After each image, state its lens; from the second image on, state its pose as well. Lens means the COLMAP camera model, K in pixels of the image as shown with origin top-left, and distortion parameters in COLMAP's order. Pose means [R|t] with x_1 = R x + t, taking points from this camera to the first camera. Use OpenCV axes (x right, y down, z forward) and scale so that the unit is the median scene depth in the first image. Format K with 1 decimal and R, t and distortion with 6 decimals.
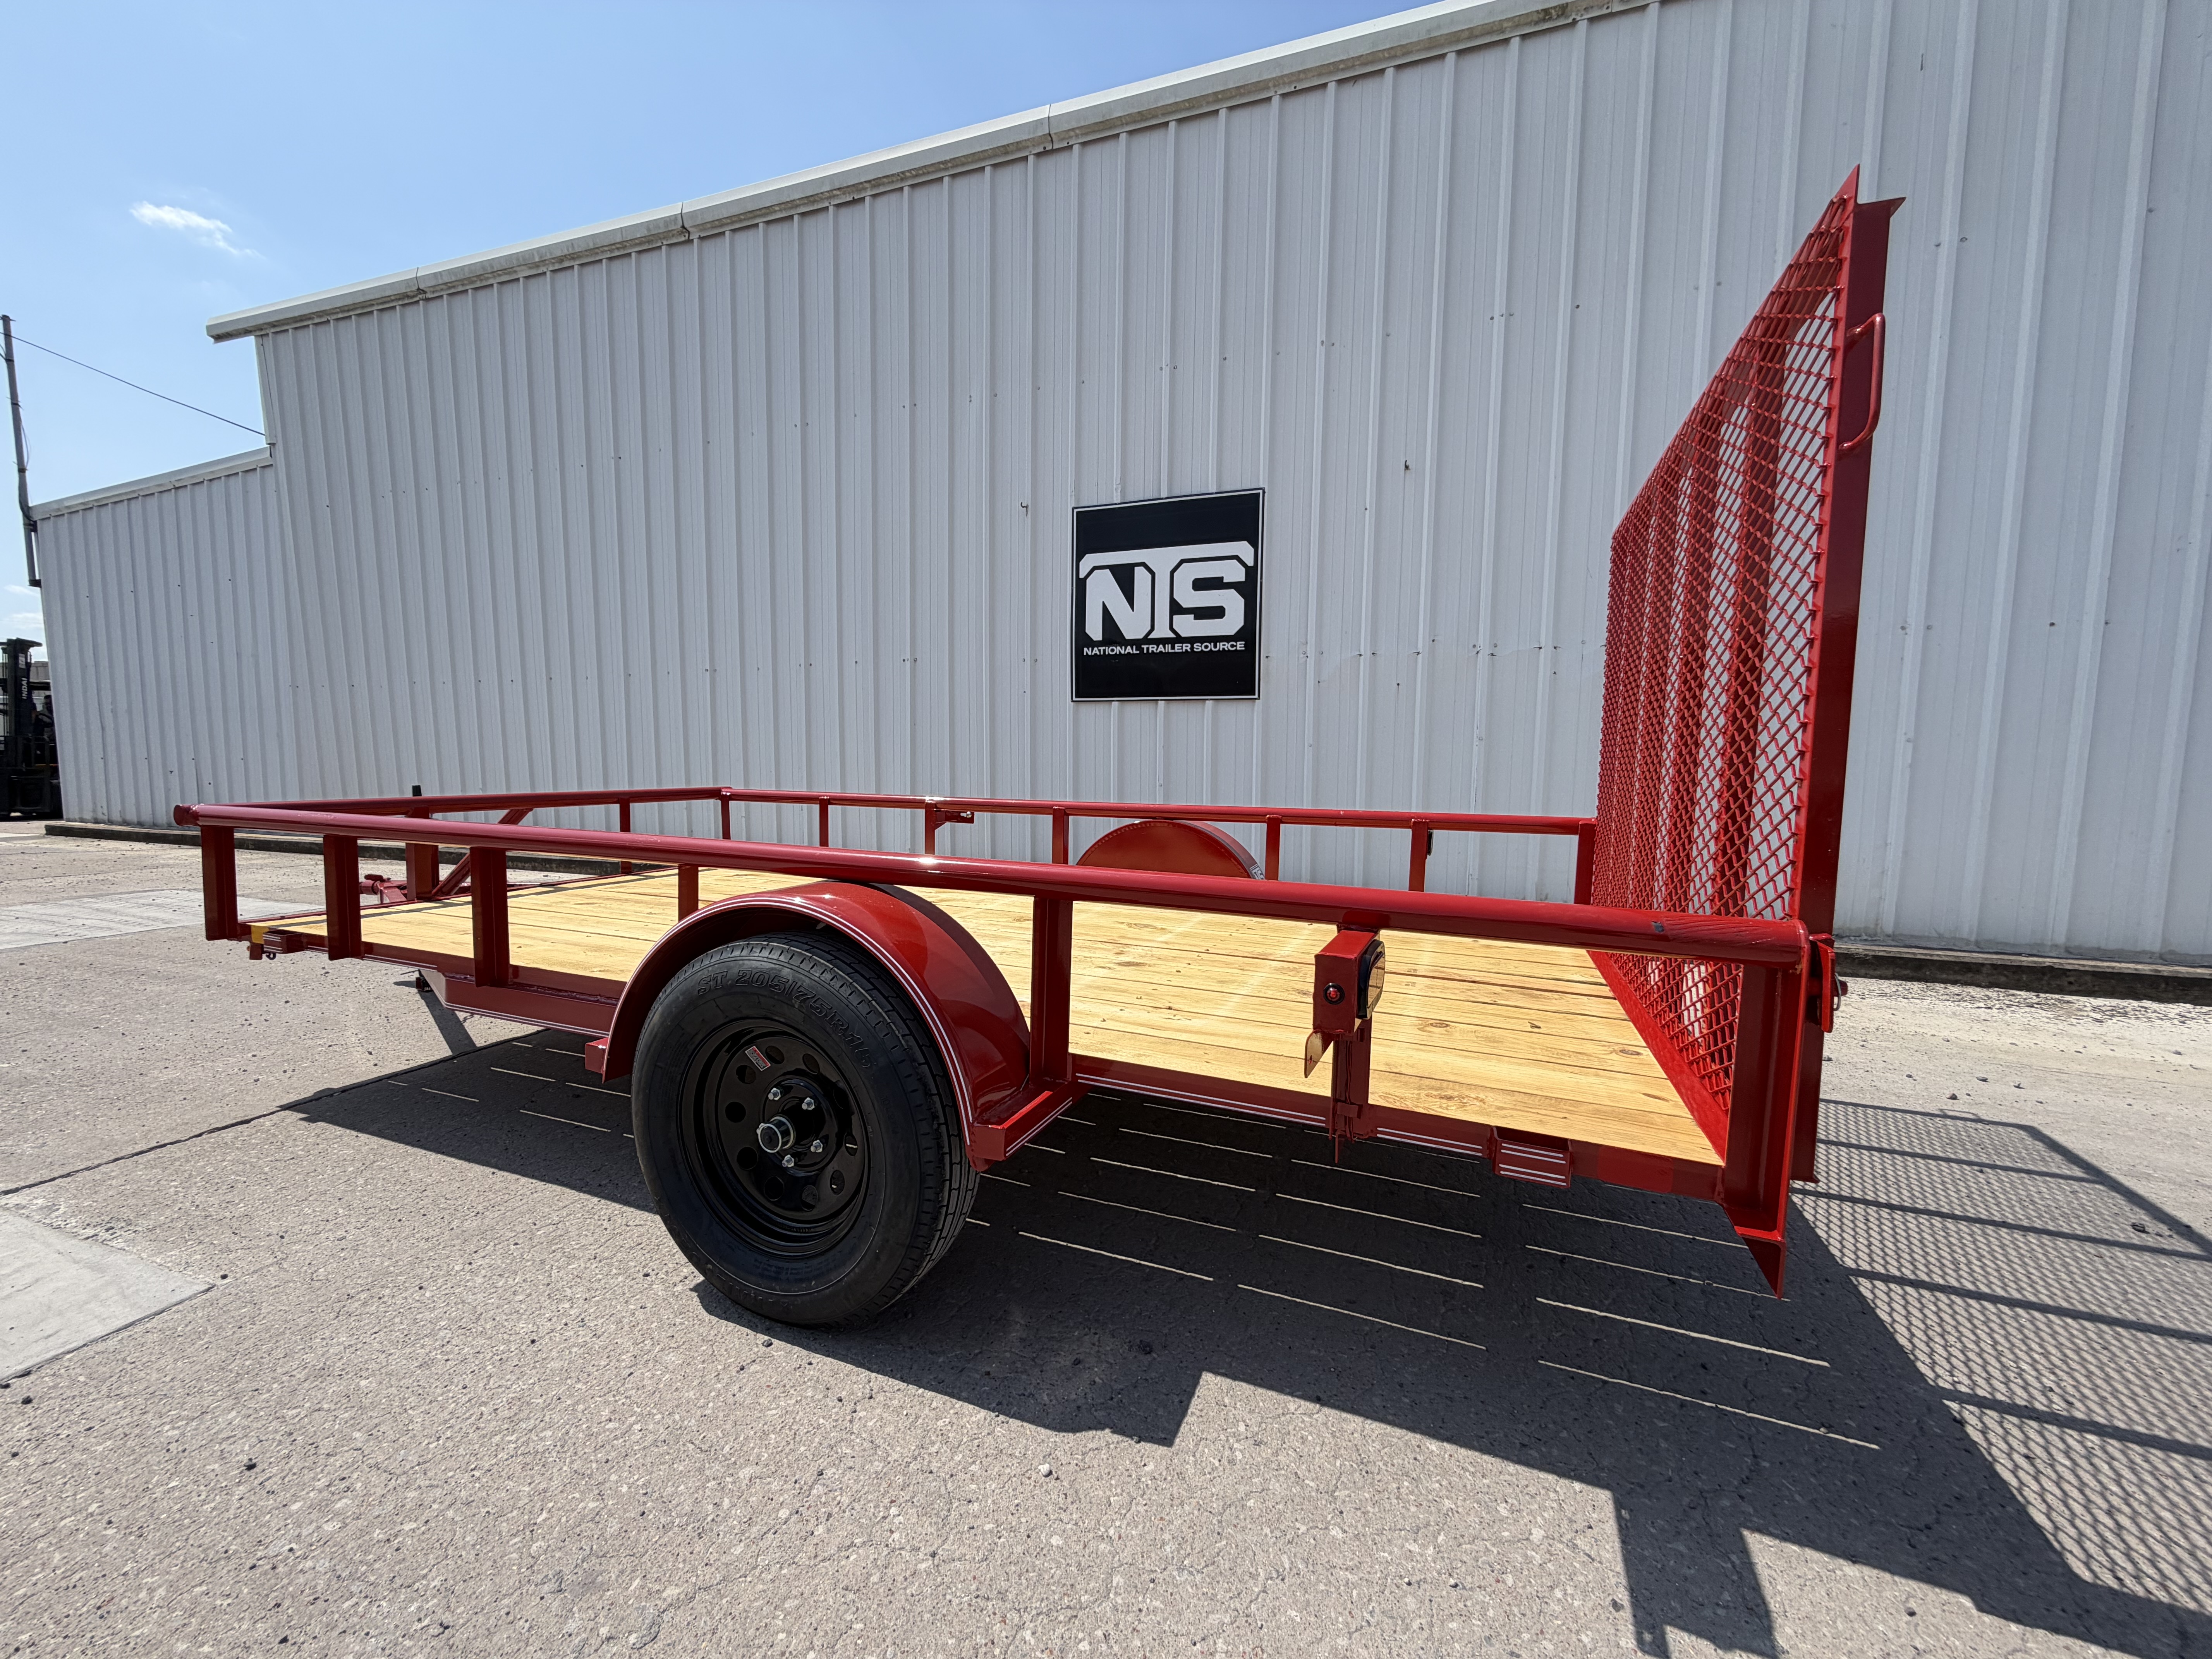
lens RADIAL K [[881.2, 0, 1105.3], [0, 881.2, 821.3], [0, 0, 1]] dist [0.001626, 0.000172]
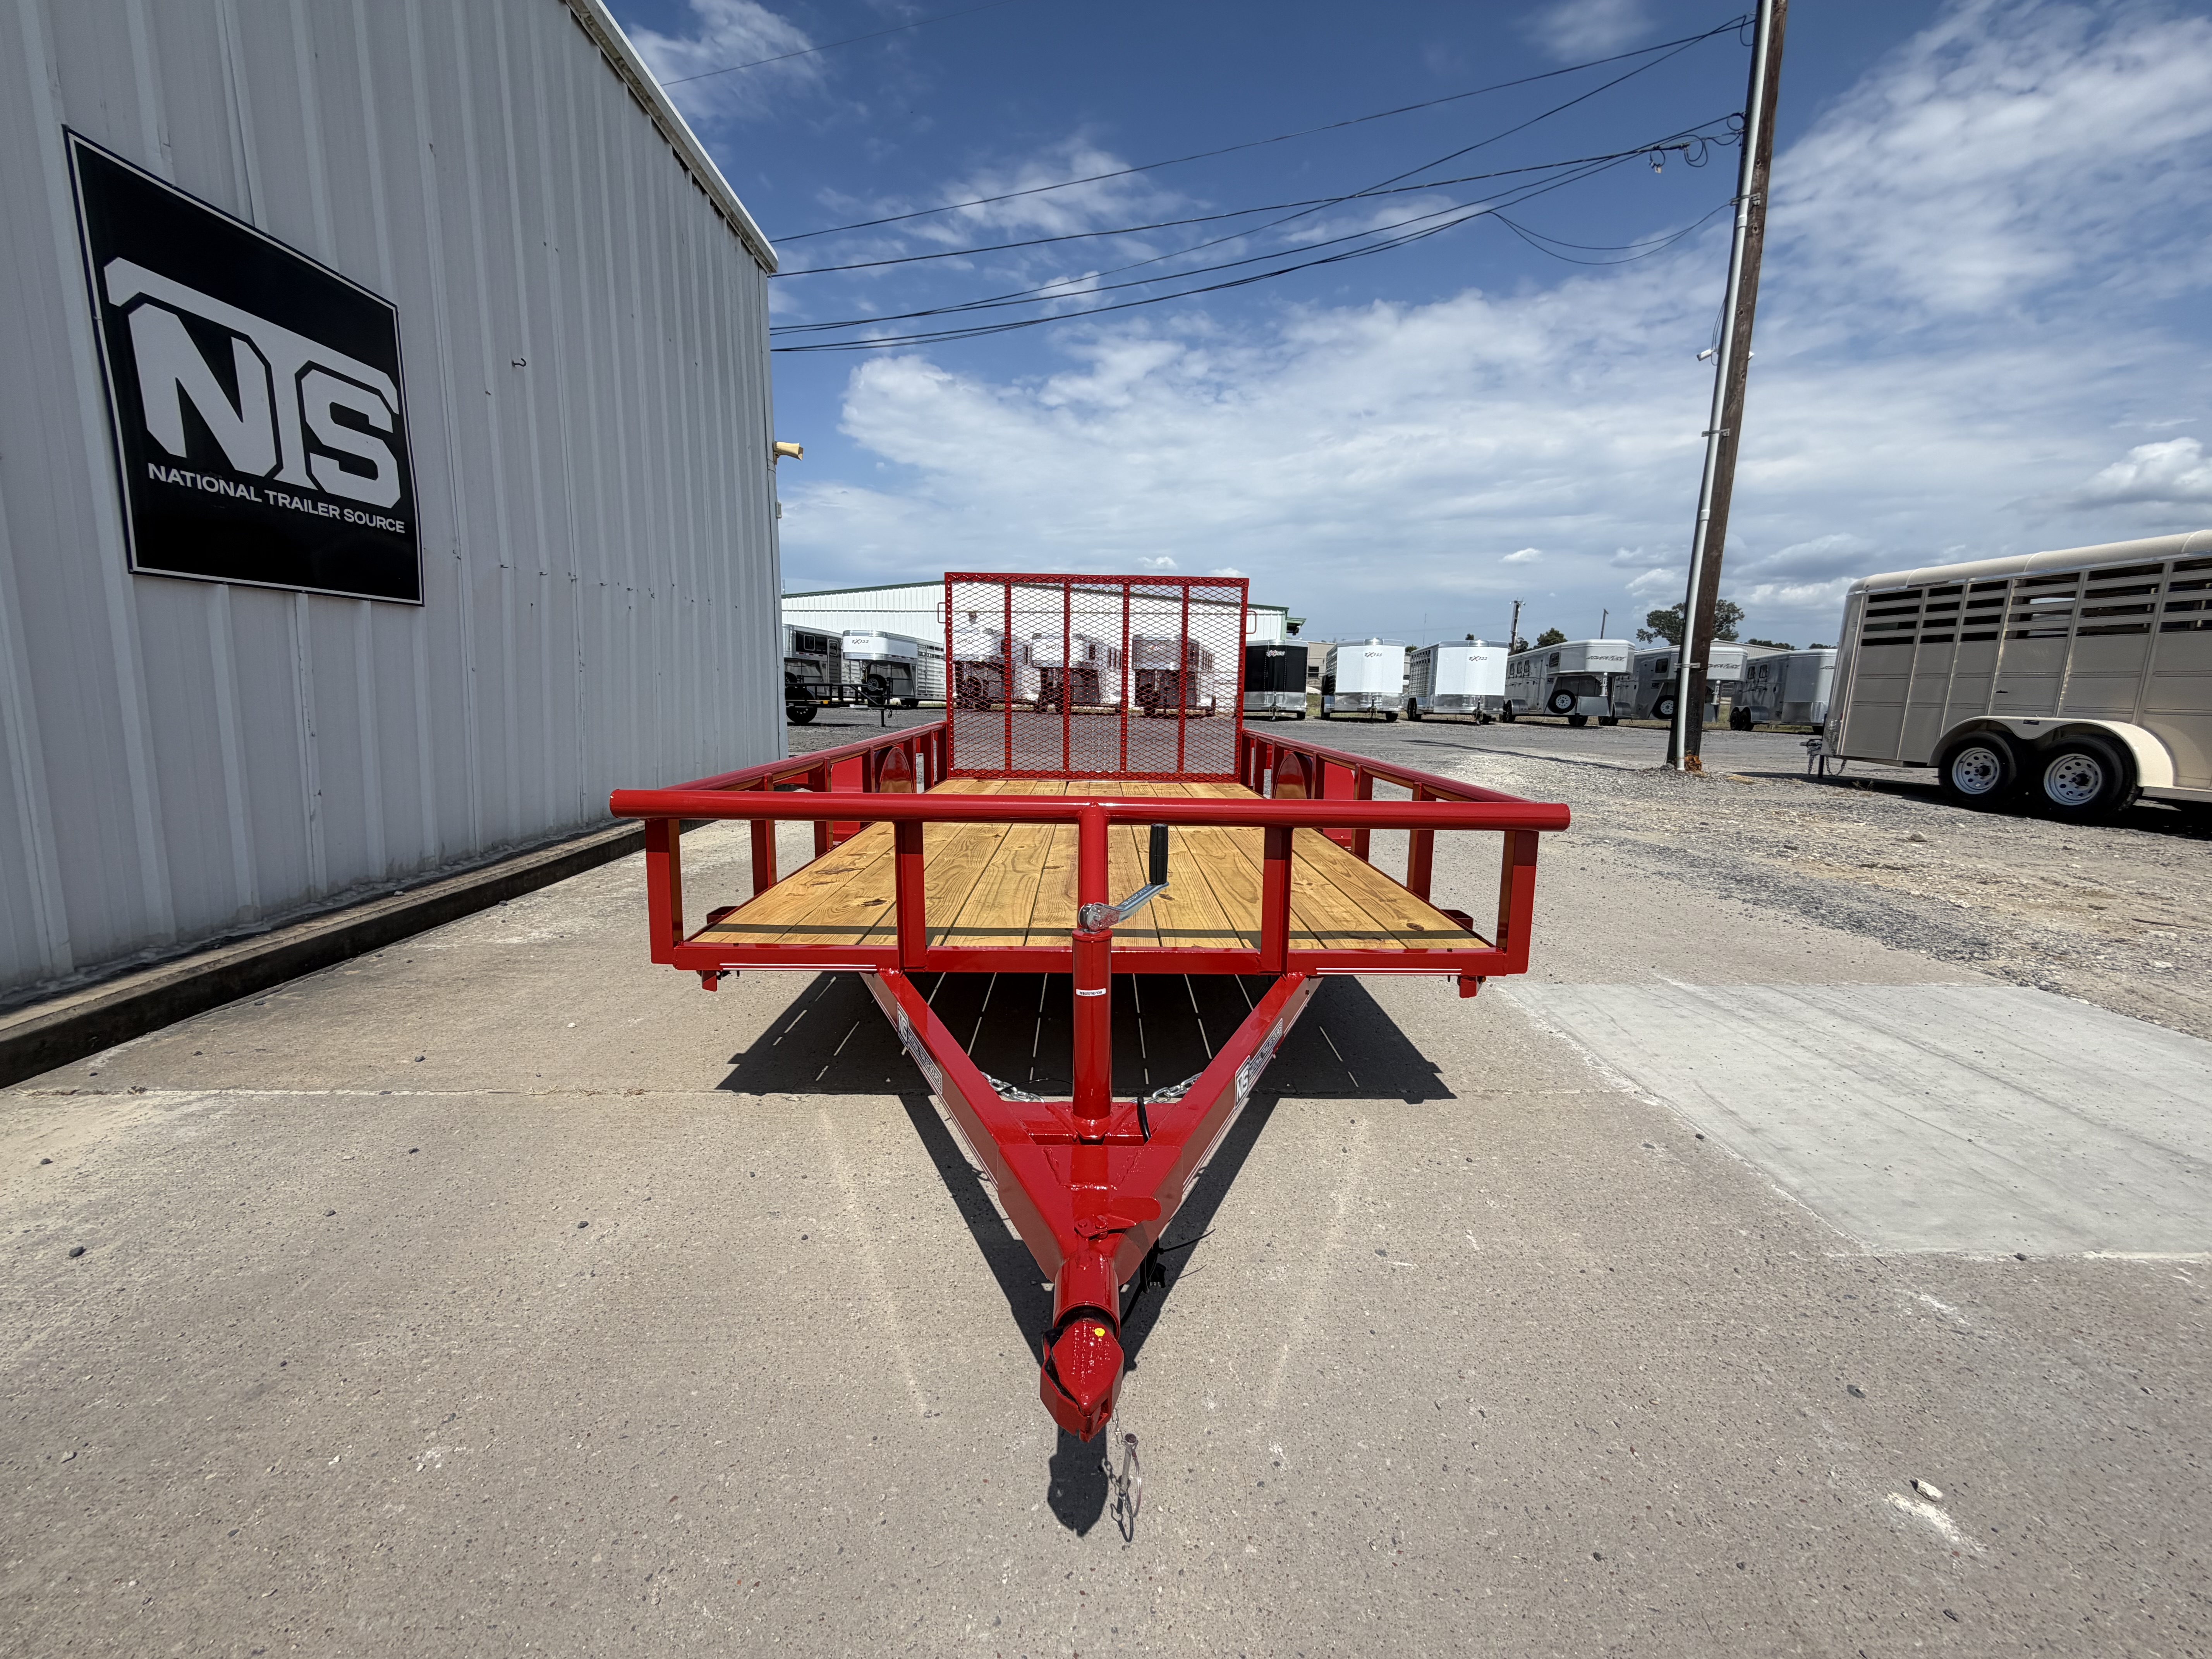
lens RADIAL K [[881.2, 0, 1099.2], [0, 881.2, 820.5], [0, 0, 1]] dist [0.001626, 0.000172]
pose [[-0.382306, -0.161975, 0.909729, -0.727515], [0.048321, 0.979665, 0.194734, -0.077803], [-0.922771, 0.118407, -0.366705, 0.754748]]
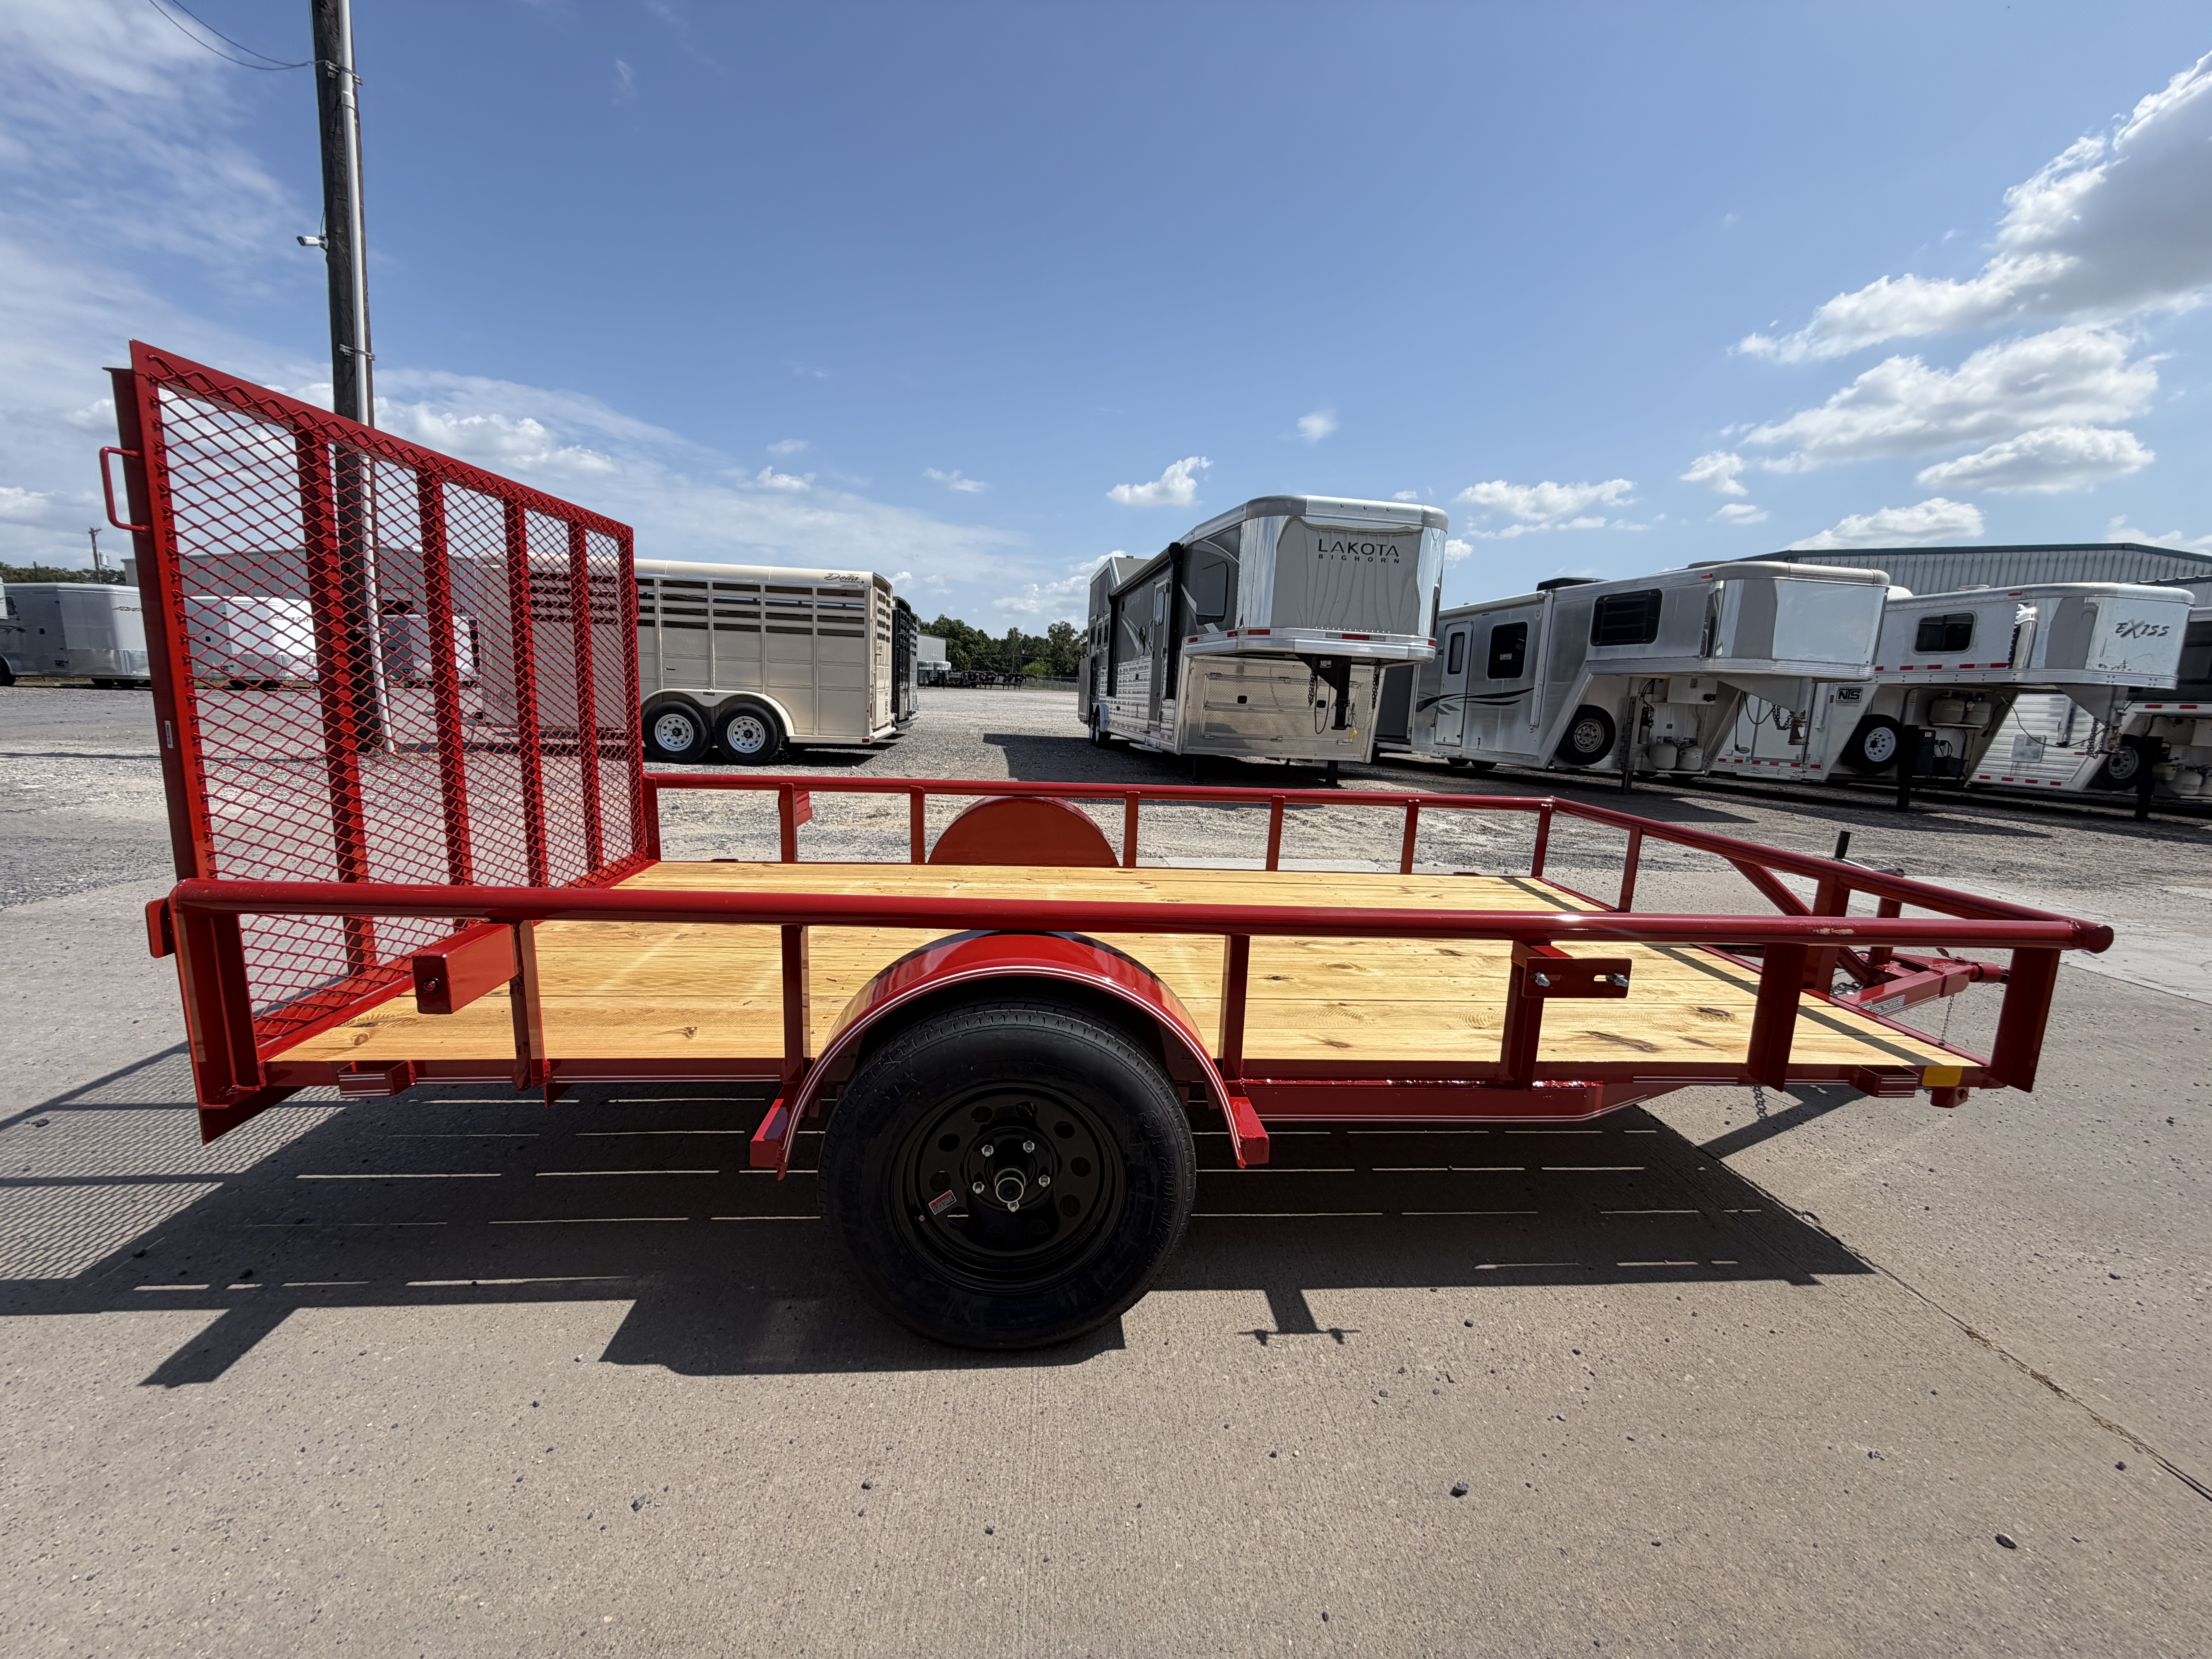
lens RADIAL K [[881.2, 0, 1100.3], [0, 881.2, 822.8], [0, 0, 1]] dist [0.001626, 0.000172]
pose [[-0.893415, 0.020197, -0.448778, 0.157776], [-0.089619, 0.970895, 0.222107, -0.111913], [0.440203, 0.238653, -0.865602, 0.915541]]
